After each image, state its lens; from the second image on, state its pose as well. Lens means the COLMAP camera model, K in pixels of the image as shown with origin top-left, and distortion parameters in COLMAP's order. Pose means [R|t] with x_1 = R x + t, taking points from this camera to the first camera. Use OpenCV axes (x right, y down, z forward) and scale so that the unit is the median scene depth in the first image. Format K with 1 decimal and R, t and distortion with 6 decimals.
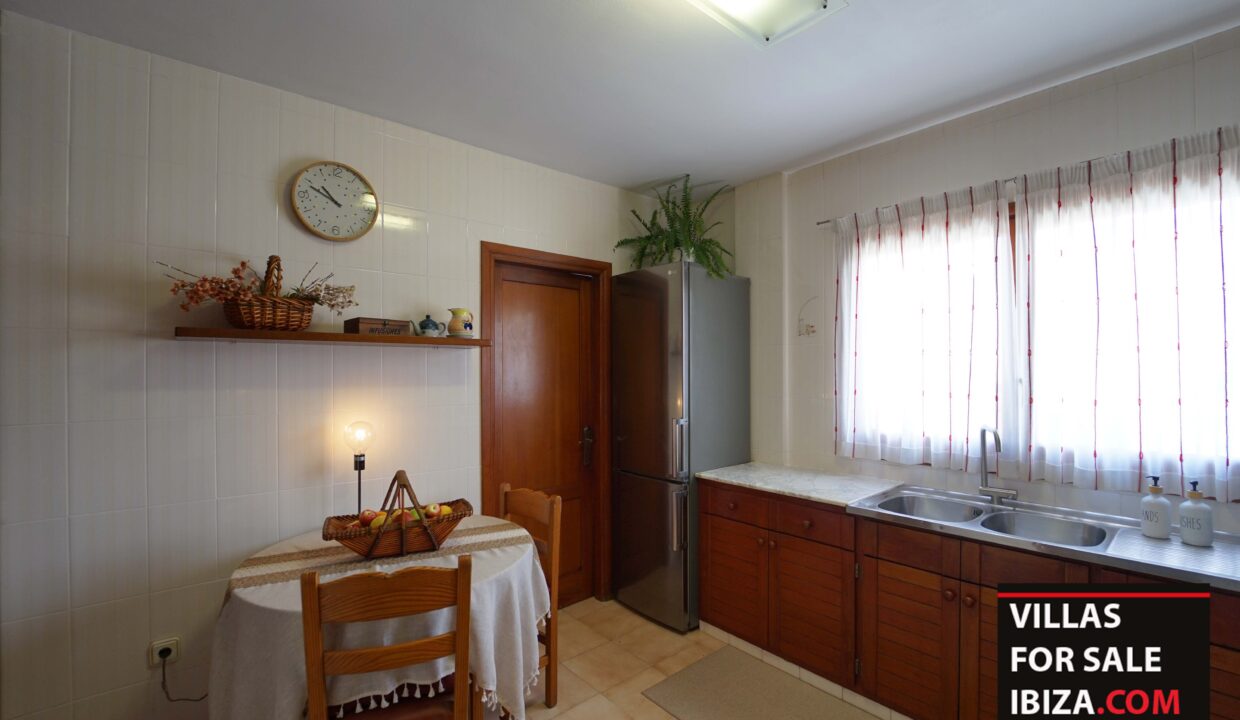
lens RADIAL K [[508.0, 0, 623.5], [0, 508.0, 371.6], [0, 0, 1]] dist [-0.021220, 0.000037]
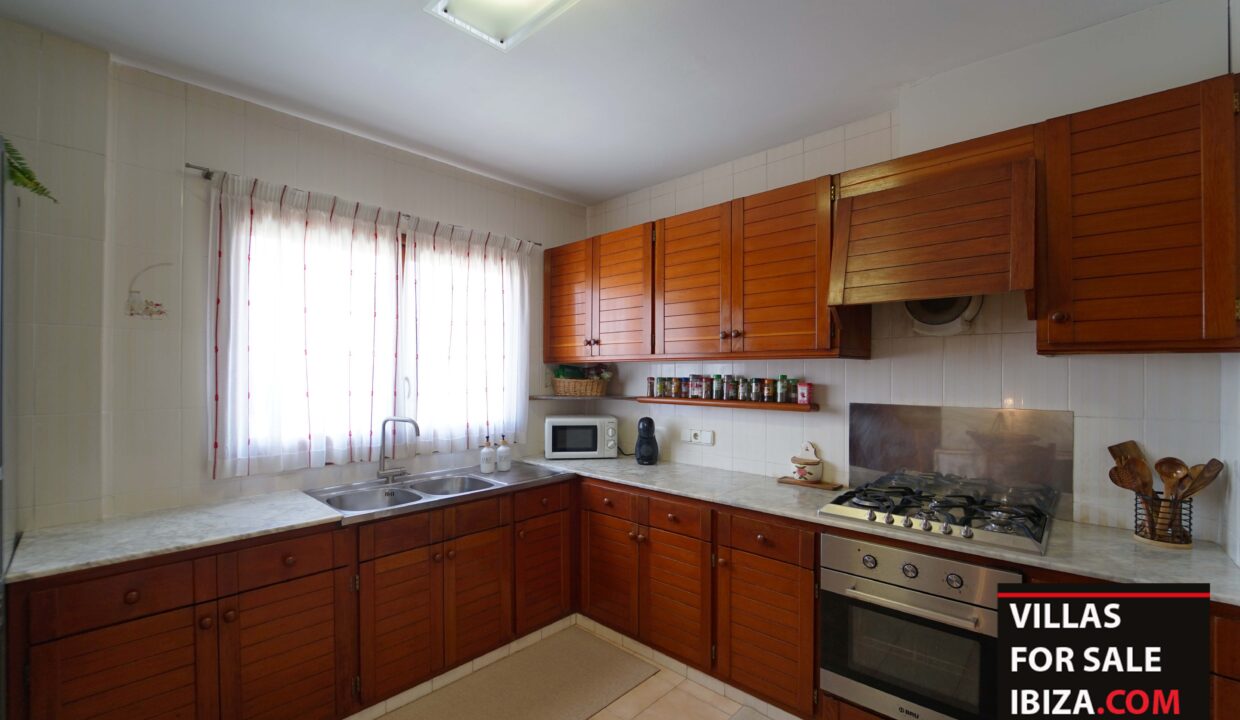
lens RADIAL K [[510.8, 0, 623.6], [0, 510.8, 370.1], [0, 0, 1]] dist [-0.023397, 0.000456]
pose [[-0.120856, 0.003309, 0.992665, -0.524517], [-0.006568, 0.999970, -0.004133, -0.001289], [-0.992648, -0.007020, -0.120830, 0.609817]]
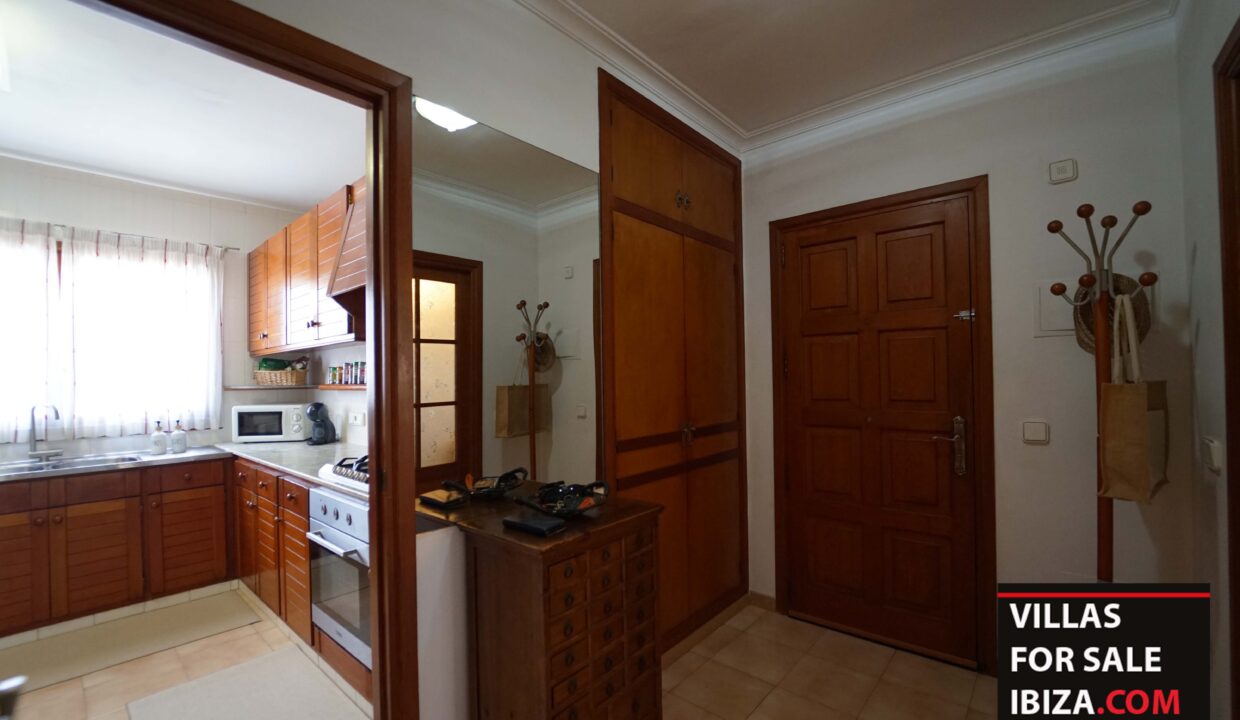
lens RADIAL K [[510.8, 0, 623.6], [0, 510.8, 370.1], [0, 0, 1]] dist [-0.023397, 0.000456]
pose [[-0.161007, 0.017428, 0.986799, -0.820222], [0.015958, 0.999759, -0.015053, 0.063340], [-0.986824, 0.013324, -0.161246, -0.316610]]
